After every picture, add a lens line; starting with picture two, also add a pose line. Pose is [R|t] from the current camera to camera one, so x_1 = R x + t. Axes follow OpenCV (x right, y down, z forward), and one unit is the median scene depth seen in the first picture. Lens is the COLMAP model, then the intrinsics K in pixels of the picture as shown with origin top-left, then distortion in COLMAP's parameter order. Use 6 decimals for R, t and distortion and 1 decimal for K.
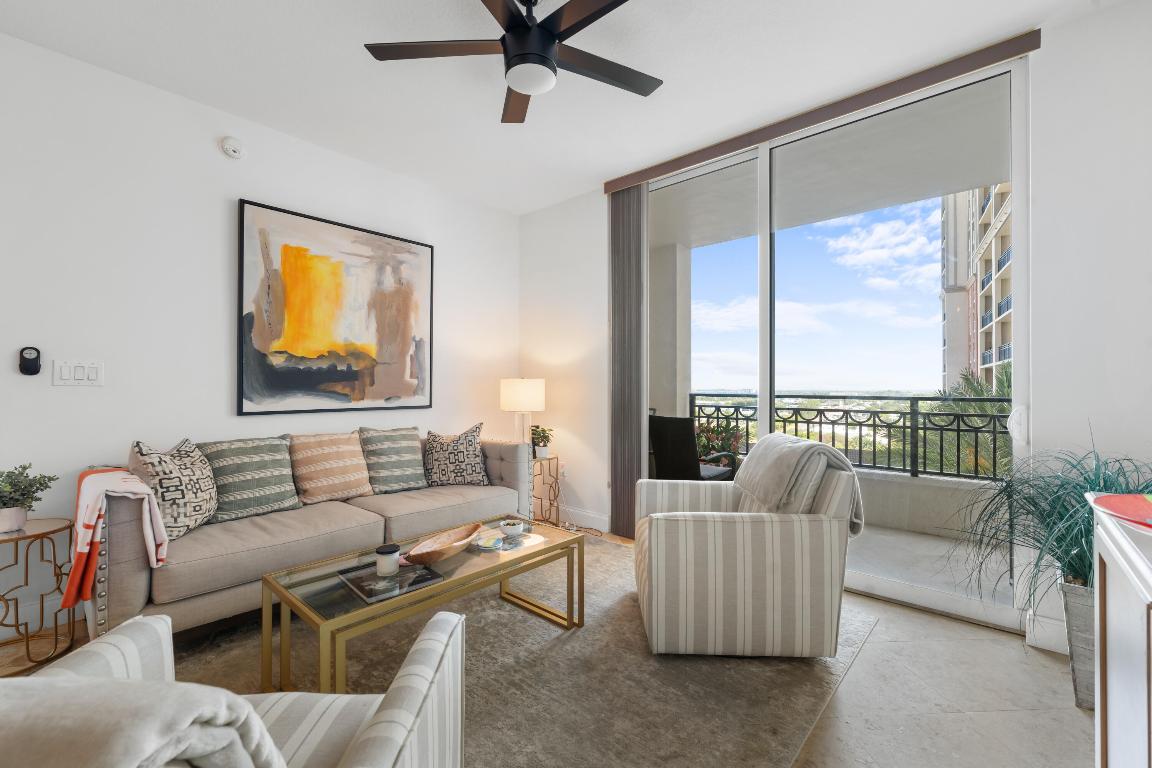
lens RADIAL K [[478.3, 0, 576.0], [0, 478.3, 384.0], [0, 0, 1]] dist [-0.000954, 0.000040]
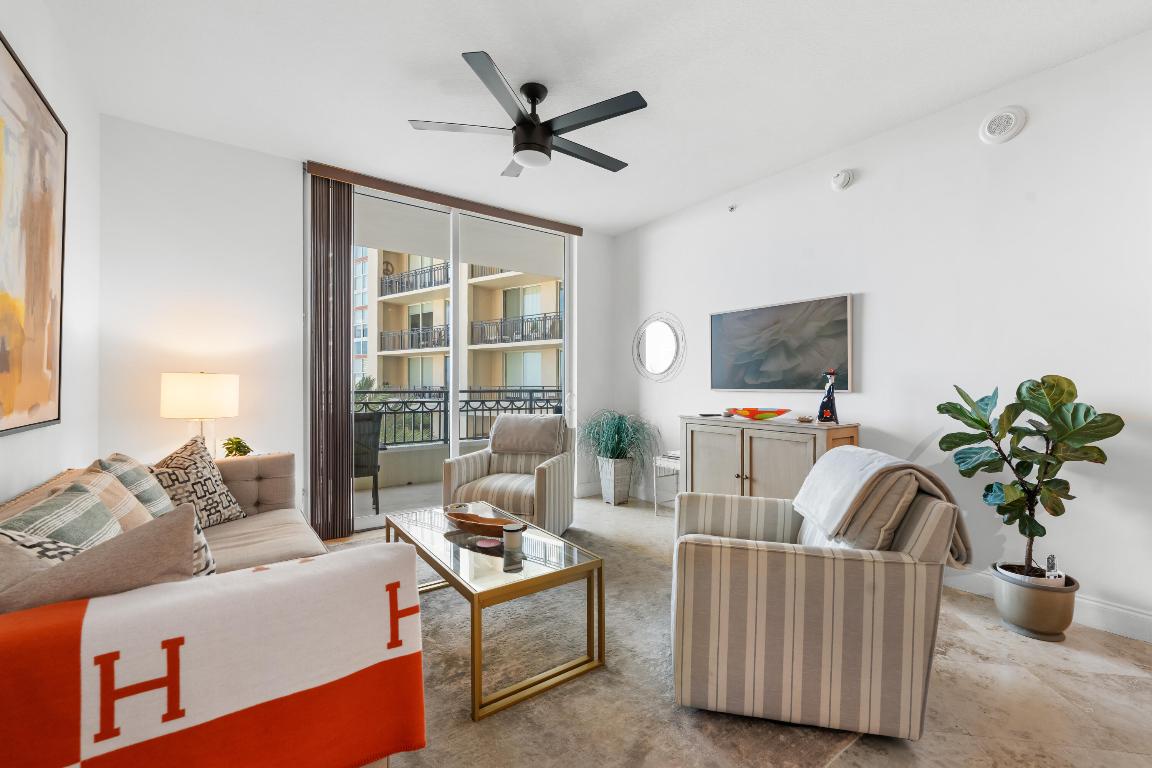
lens RADIAL K [[478.3, 0, 576.0], [0, 478.3, 384.0], [0, 0, 1]] dist [-0.000954, 0.000040]
pose [[0.208998, 0.000080, 0.977916, -0.805301], [-0.009886, 0.999949, 0.002031, -0.002316], [-0.977866, -0.010092, 0.208988, 0.338014]]
